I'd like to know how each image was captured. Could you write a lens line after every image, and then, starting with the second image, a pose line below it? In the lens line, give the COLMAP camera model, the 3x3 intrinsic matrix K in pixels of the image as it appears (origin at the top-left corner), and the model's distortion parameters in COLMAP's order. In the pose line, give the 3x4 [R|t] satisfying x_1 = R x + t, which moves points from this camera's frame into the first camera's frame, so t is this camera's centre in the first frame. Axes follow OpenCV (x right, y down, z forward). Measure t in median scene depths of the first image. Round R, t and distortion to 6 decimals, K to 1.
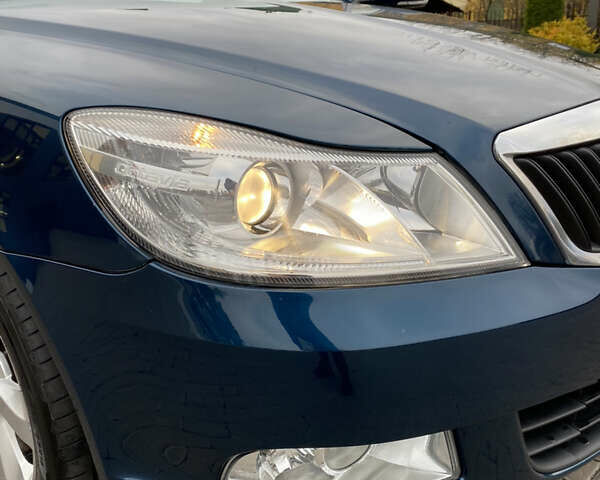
lens RADIAL K [[614.2, 0, 299.5], [0, 614.2, 228.5], [0, 0, 1]] dist [0.001533, 0.031322]
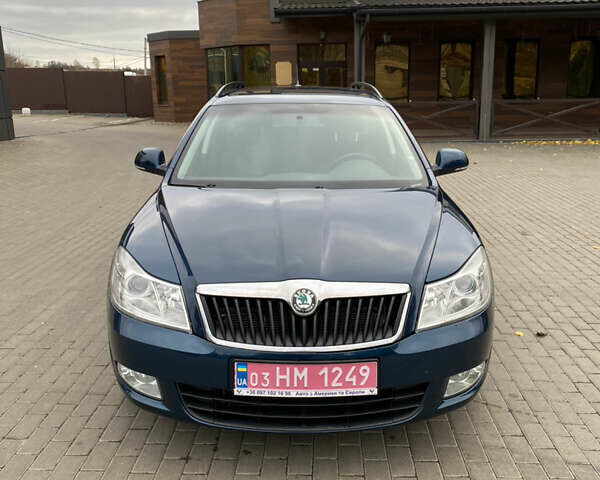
lens RADIAL K [[602.0, 0, 302.2], [0, 602.0, 225.6], [0, 0, 1]] dist [0.161348, -0.420758]
pose [[0.693999, 0.192466, -0.693773, 2.492588], [-0.242075, 0.969884, 0.026911, -0.599288], [0.678059, 0.149269, 0.719690, -0.694564]]
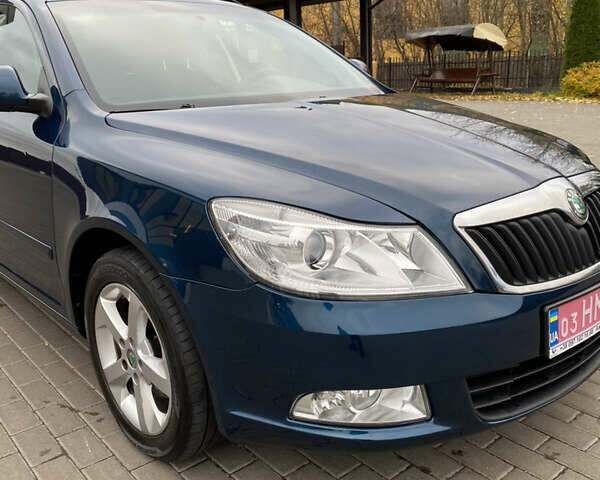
lens RADIAL K [[614.2, 0, 299.5], [0, 614.2, 228.5], [0, 0, 1]] dist [0.001533, 0.031322]
pose [[0.997683, 0.024218, -0.063571, -0.000708], [-0.027151, 0.998586, -0.045696, -0.024991], [0.062374, 0.047316, 0.996931, -0.717995]]
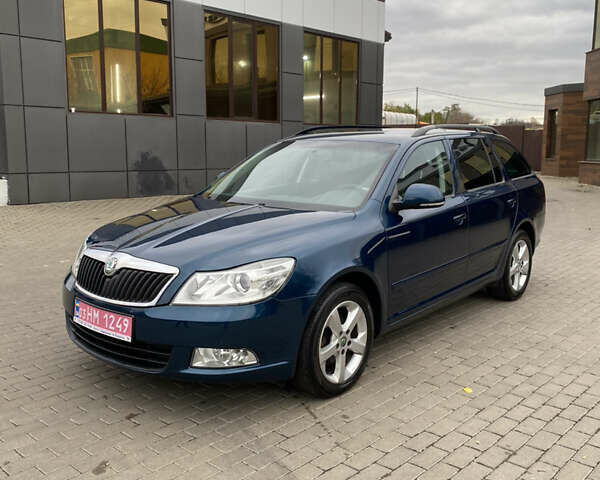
lens RADIAL K [[602.0, 0, 302.2], [0, 602.0, 225.6], [0, 0, 1]] dist [0.161348, -0.420758]
pose [[0.058301, 0.171935, -0.983382, 4.438937], [-0.318089, 0.936914, 0.144952, -1.356237], [0.946267, 0.304352, 0.109313, 1.873599]]
